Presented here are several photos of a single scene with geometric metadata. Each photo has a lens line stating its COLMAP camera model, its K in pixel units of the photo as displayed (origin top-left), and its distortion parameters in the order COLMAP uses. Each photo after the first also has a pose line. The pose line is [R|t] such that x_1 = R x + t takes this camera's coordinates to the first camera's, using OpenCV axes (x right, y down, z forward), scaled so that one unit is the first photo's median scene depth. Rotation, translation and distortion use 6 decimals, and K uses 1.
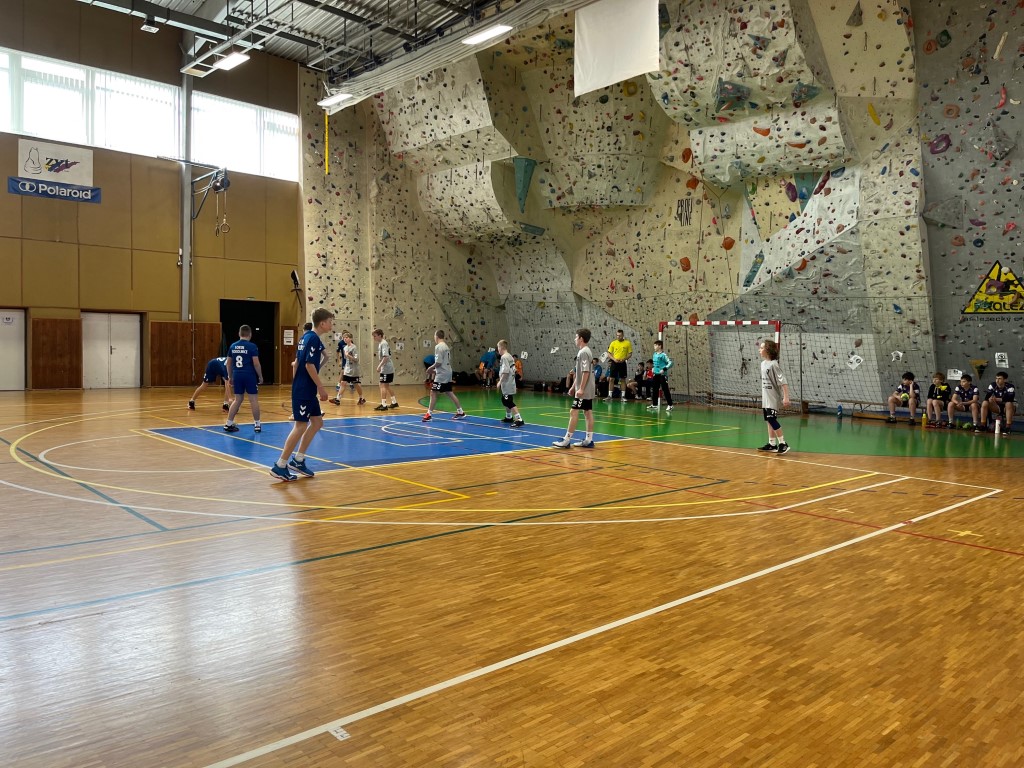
lens RADIAL K [[774.4, 0, 517.6], [0, 774.4, 383.0], [0, 0, 1]] dist [0.004285, -0.008906]
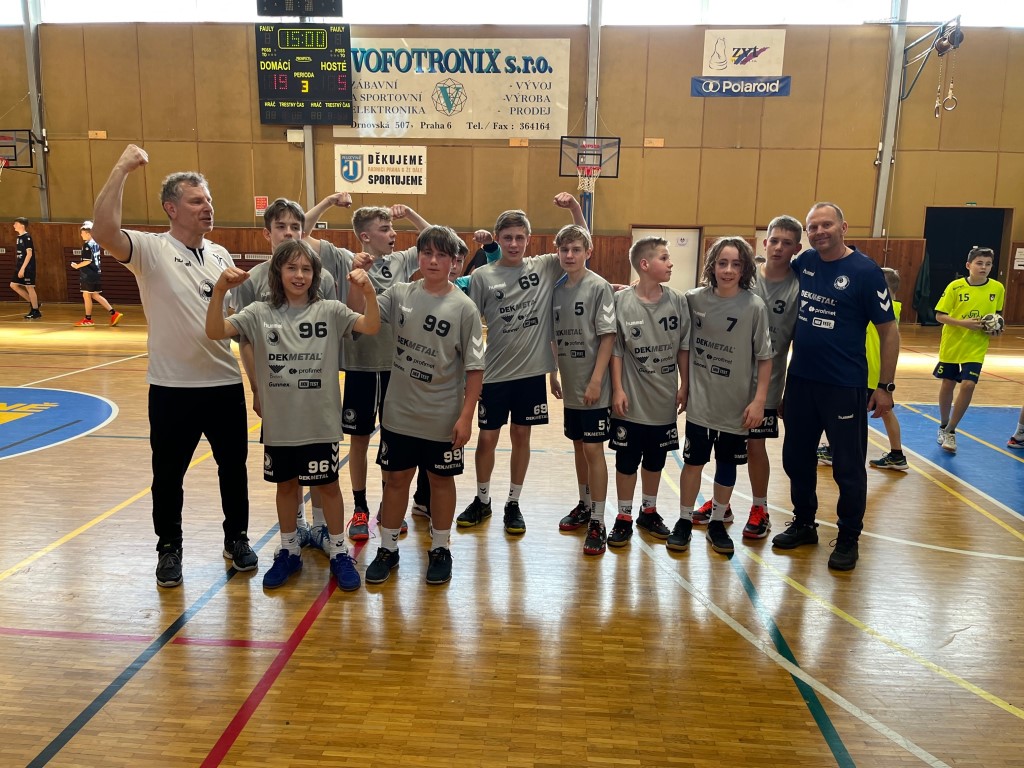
lens RADIAL K [[774.4, 0, 515.5], [0, 774.4, 389.5], [0, 0, 1]] dist [0.004285, -0.008906]
pose [[0.675053, 0.135553, -0.725209, -0.092975], [-0.033502, 0.987594, 0.153412, -0.038943], [0.737008, -0.079266, 0.671220, 0.206431]]
